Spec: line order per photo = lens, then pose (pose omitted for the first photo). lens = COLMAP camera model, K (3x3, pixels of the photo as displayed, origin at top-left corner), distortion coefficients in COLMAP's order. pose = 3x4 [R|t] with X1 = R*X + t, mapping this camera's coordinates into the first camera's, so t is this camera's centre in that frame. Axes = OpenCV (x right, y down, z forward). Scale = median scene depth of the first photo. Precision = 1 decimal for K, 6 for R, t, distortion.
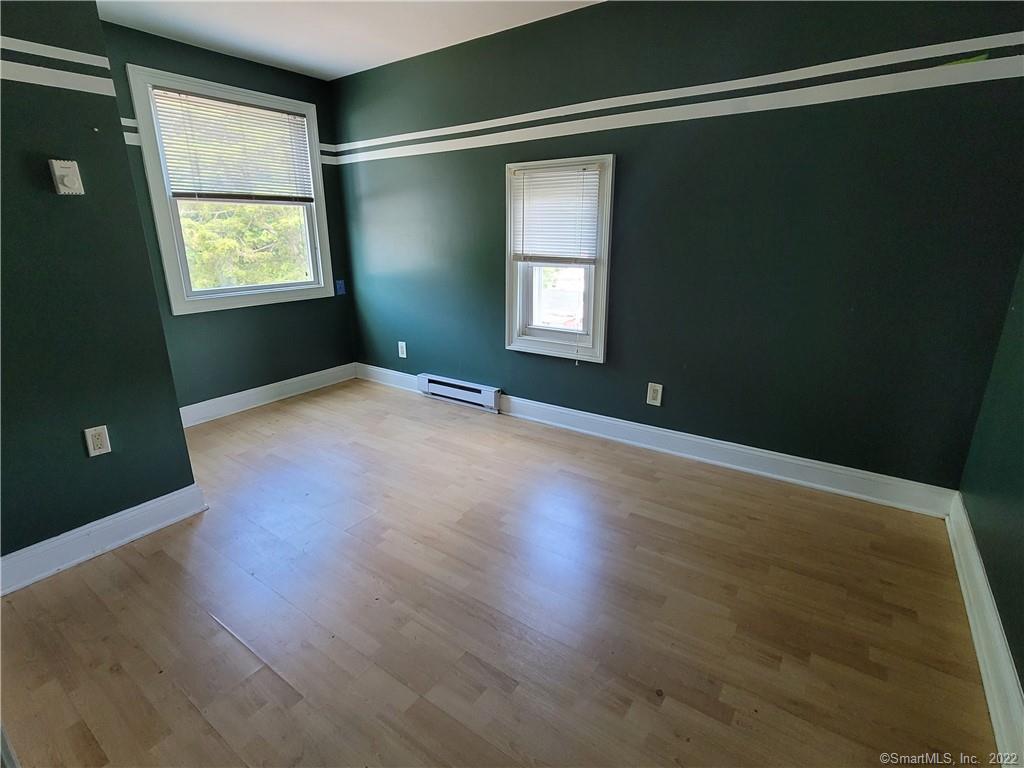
lens RADIAL K [[502.7, 0, 512.0], [0, 502.7, 384.0], [0, 0, 1]] dist [0.002311, 0.000022]
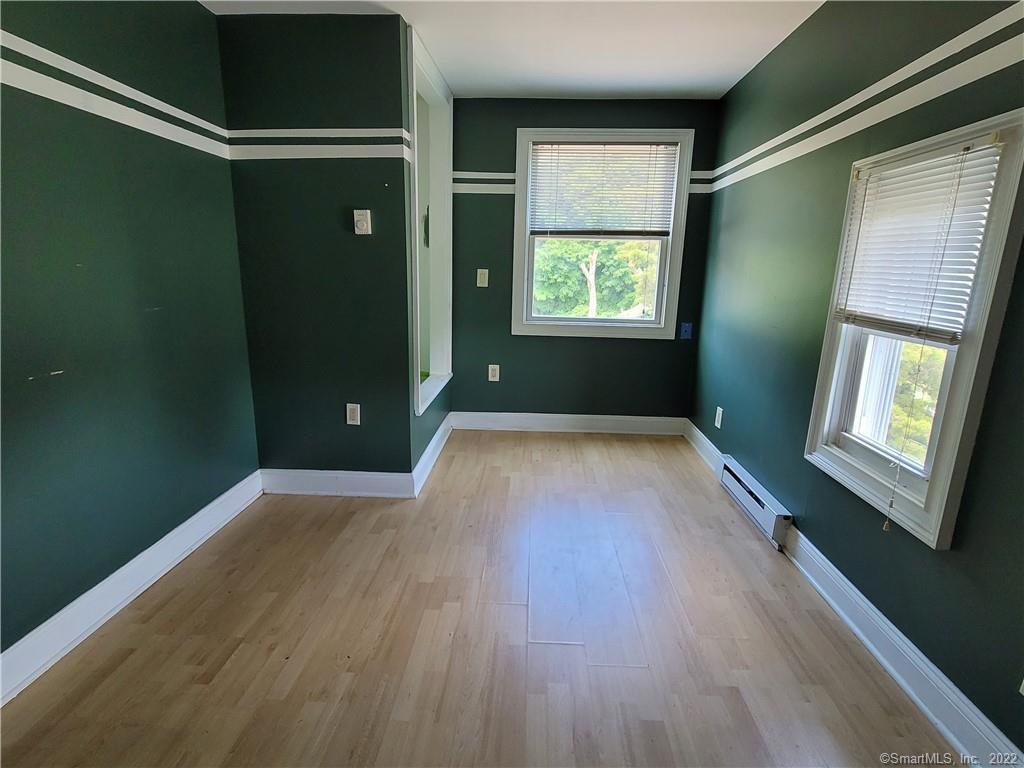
lens RADIAL K [[502.7, 0, 512.0], [0, 502.7, 384.0], [0, 0, 1]] dist [0.002311, 0.000022]
pose [[0.527889, 0.211933, -0.822446, 0.281527], [-0.268766, 0.960286, 0.074944, -0.104124], [0.805666, 0.181483, 0.563884, 0.331386]]
